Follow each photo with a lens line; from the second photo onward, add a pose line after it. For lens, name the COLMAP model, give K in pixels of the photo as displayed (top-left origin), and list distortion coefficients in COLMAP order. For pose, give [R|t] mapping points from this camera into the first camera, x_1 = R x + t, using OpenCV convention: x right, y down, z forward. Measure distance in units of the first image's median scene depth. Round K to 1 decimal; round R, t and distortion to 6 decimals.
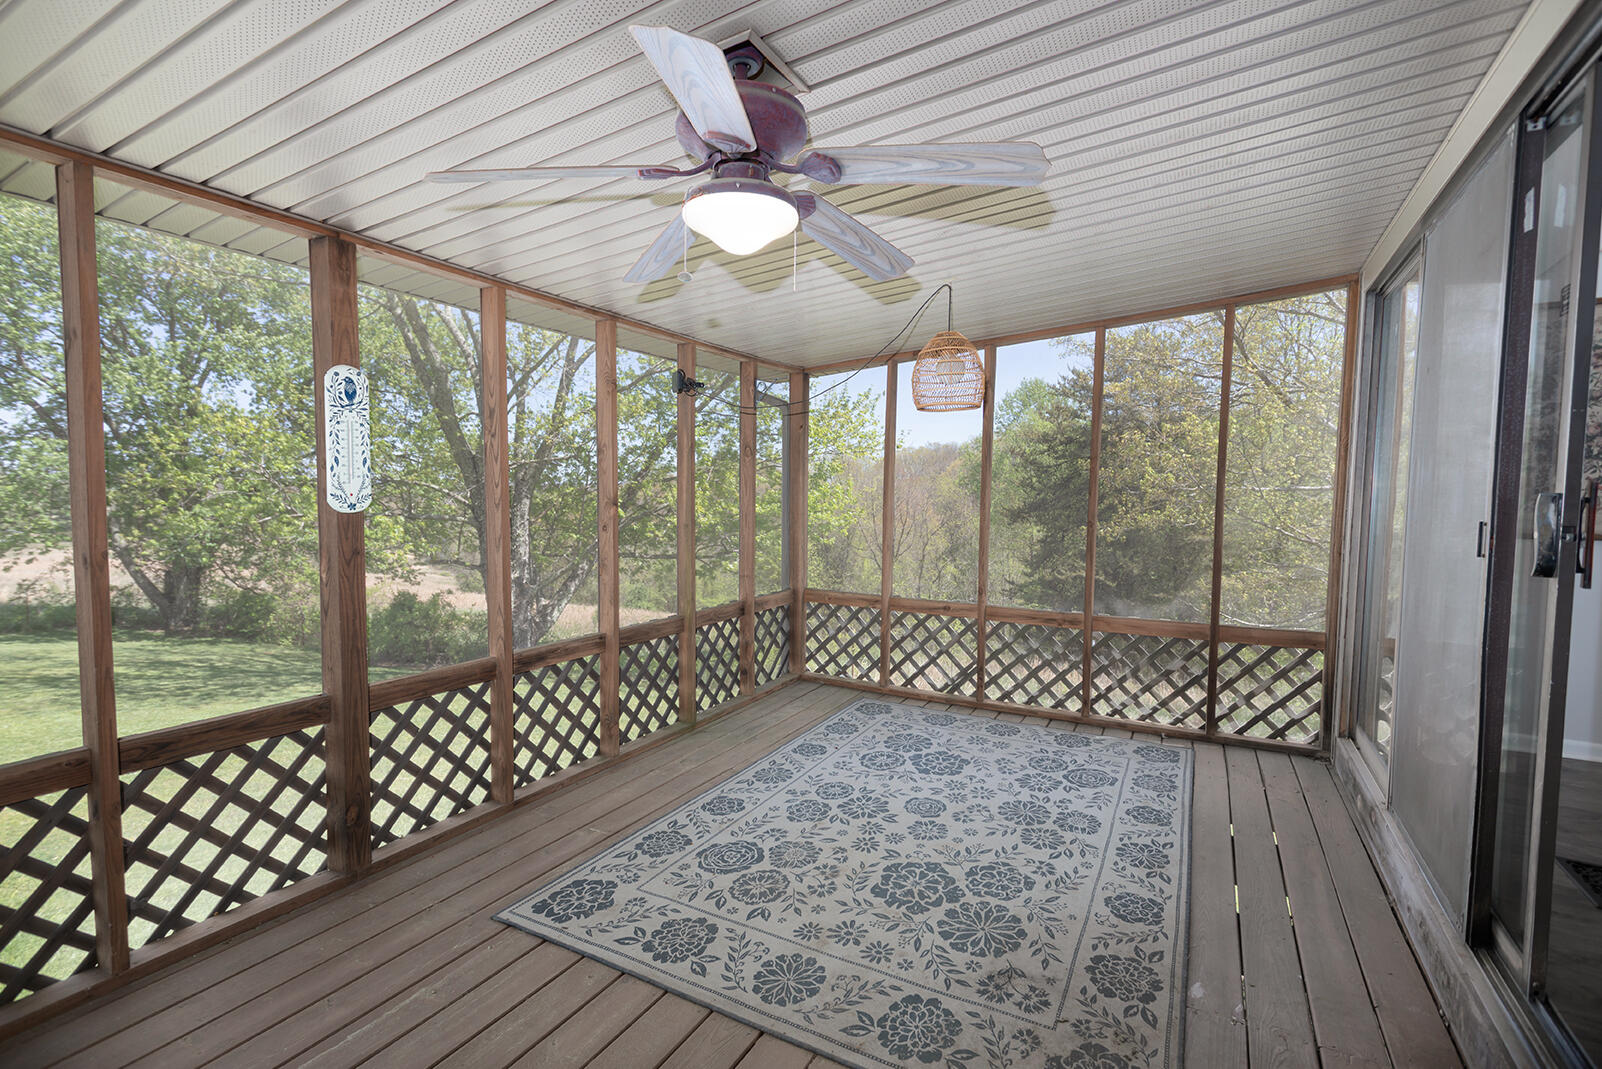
lens RADIAL K [[755.9, 0, 801.0], [0, 755.9, 534.5], [0, 0, 1]] dist [-0.004368, 0.000295]
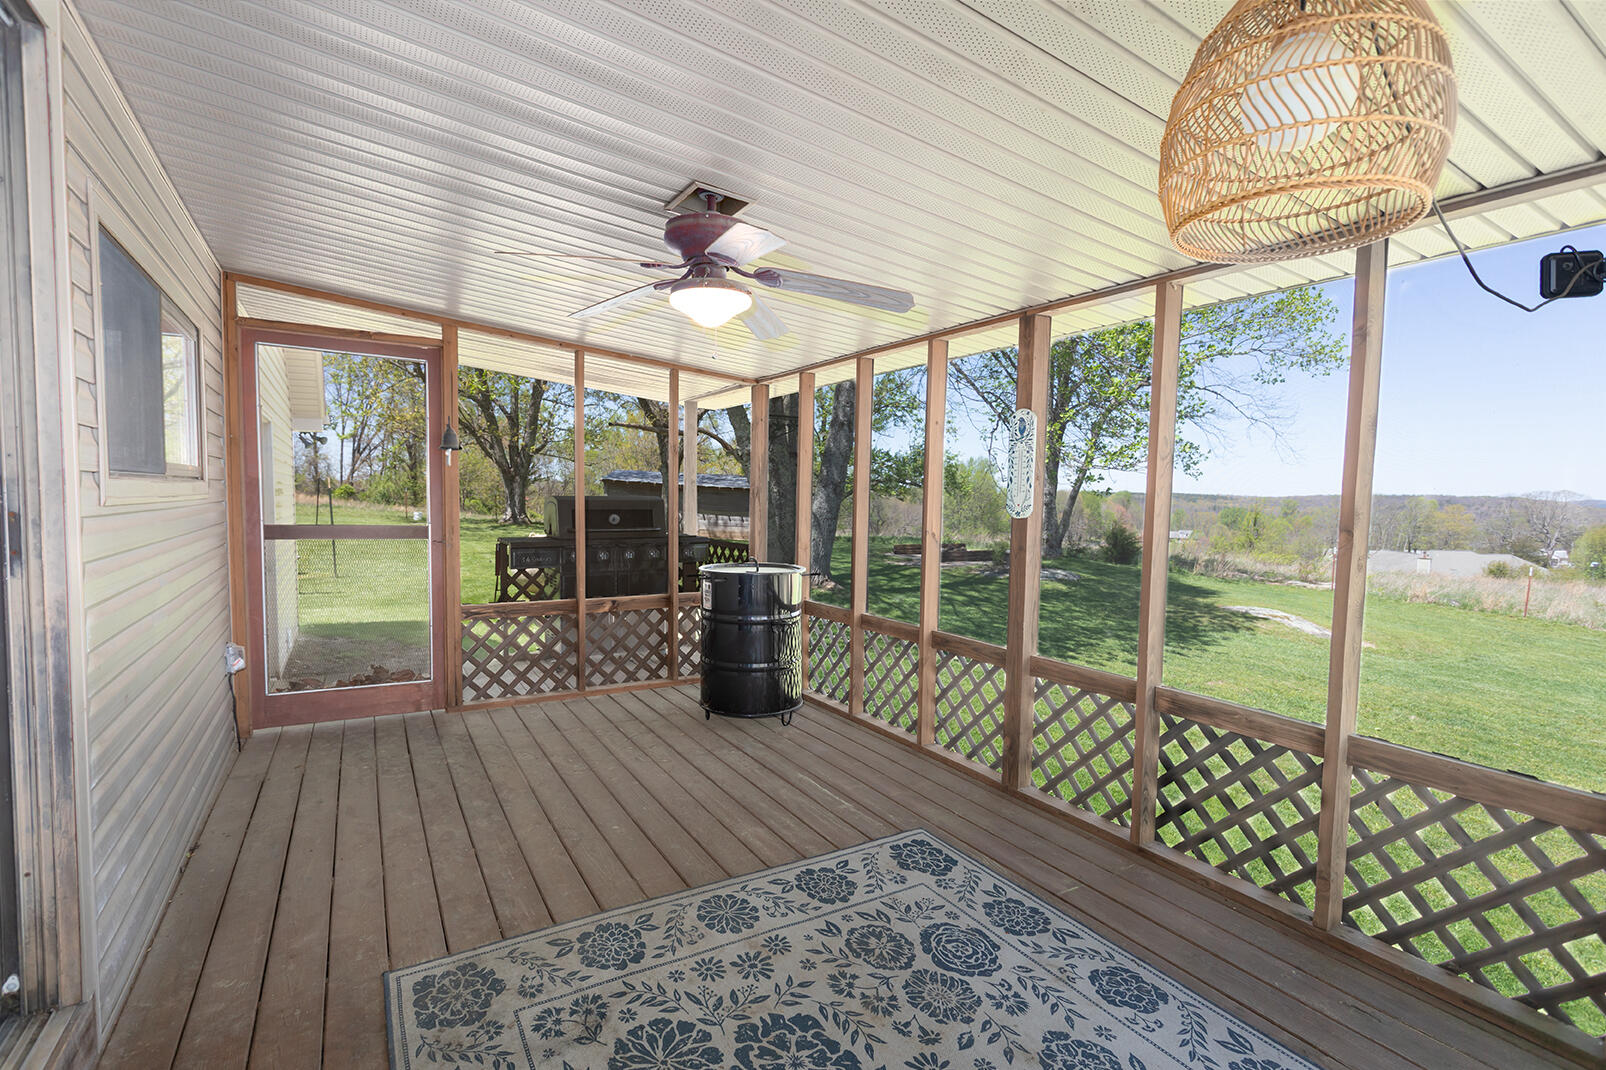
lens RADIAL K [[757.8, 0, 803.0], [0, 757.8, 535.0], [0, 0, 1]] dist [-0.004368, 0.000295]
pose [[-0.506478, 0.033243, -0.861612, 0.786582], [-0.074700, 0.993808, 0.082254, -0.084823], [0.859011, 0.106022, -0.500859, 1.396523]]
